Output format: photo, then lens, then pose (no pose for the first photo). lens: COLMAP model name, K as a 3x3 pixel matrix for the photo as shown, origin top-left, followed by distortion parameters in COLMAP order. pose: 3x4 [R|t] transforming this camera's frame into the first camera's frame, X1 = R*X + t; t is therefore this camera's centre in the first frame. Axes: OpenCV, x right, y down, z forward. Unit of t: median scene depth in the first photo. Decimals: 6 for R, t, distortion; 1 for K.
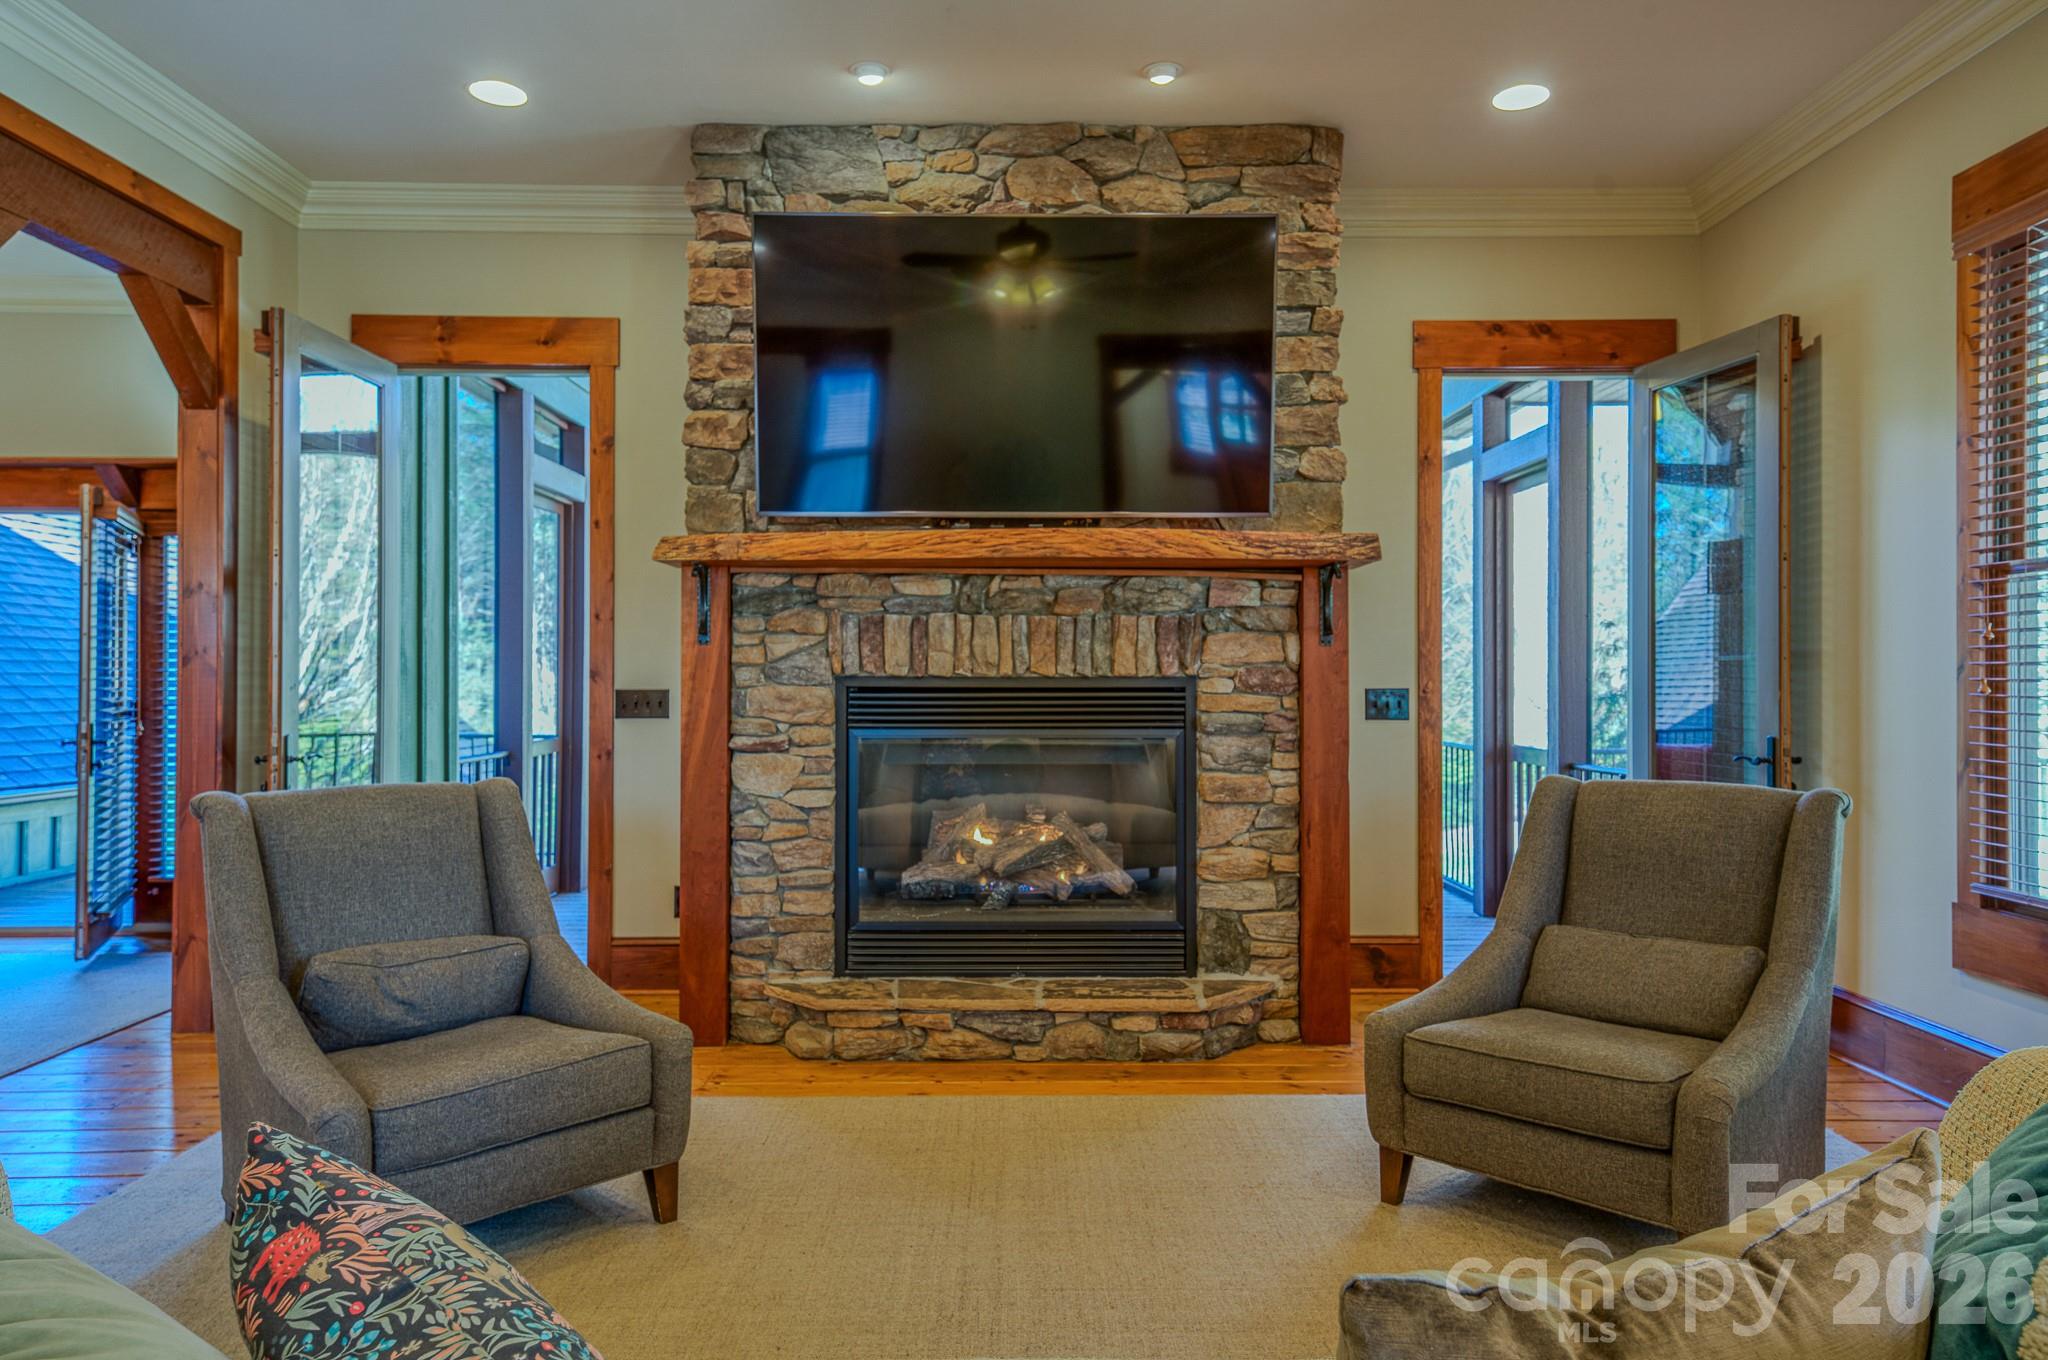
lens RADIAL K [[1332.0, 0, 1027.3], [0, 1332.0, 670.2], [0, 0, 1]] dist [0.028057, 0.000506]
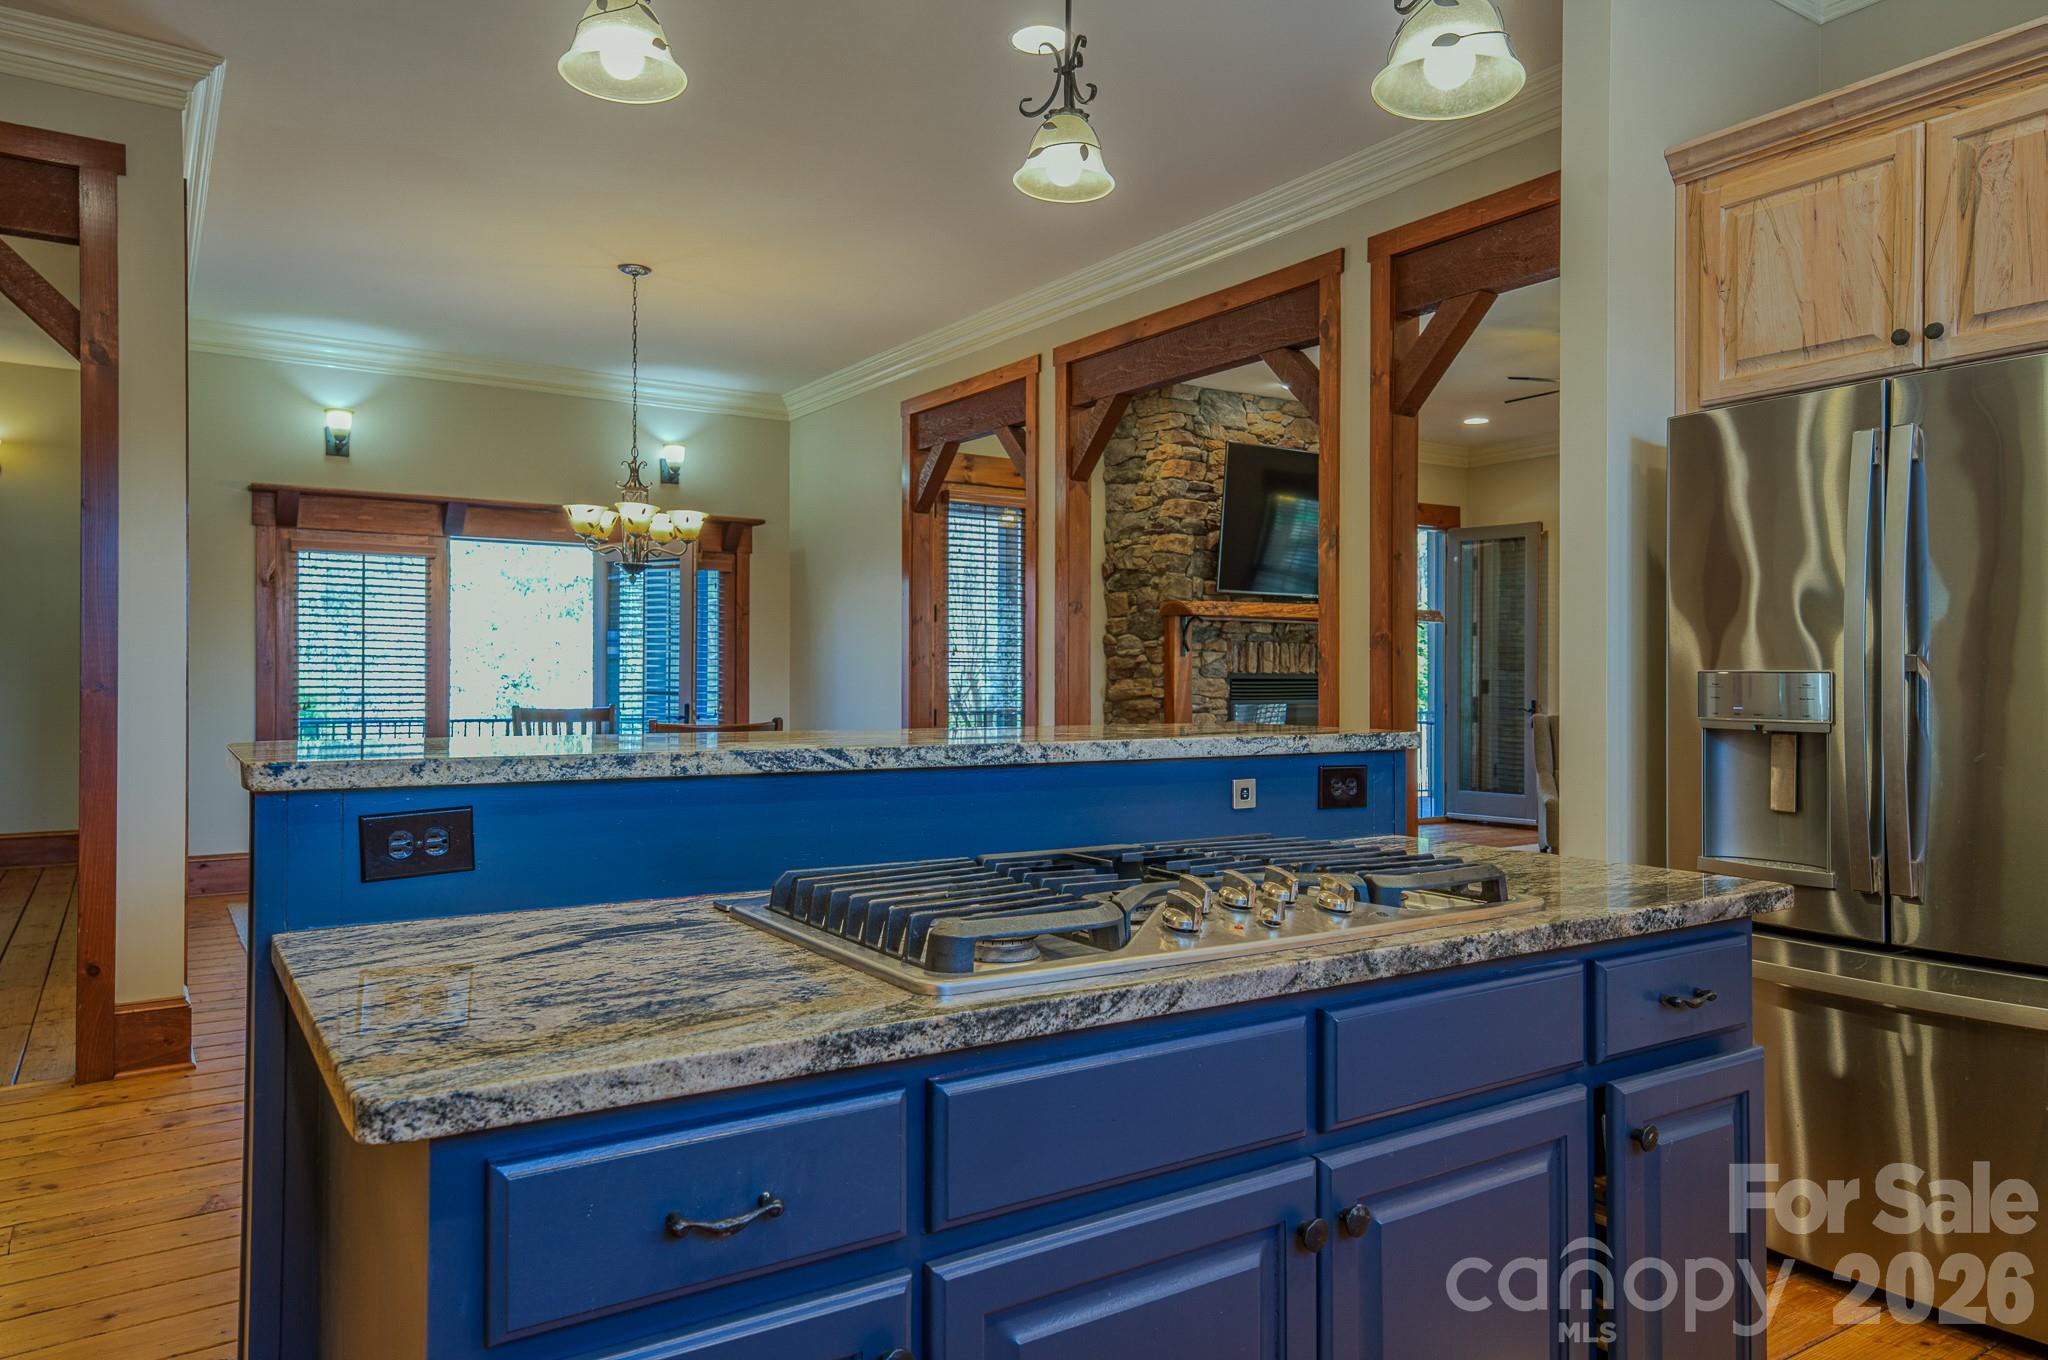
lens RADIAL K [[1332.0, 0, 1027.3], [0, 1332.0, 670.2], [0, 0, 1]] dist [0.028057, 0.000506]
pose [[0.840167, 0.004690, 0.542308, -1.450776], [-0.007358, 0.999969, 0.002751, -0.003083], [-0.542278, -0.006302, 0.840175, -0.484225]]
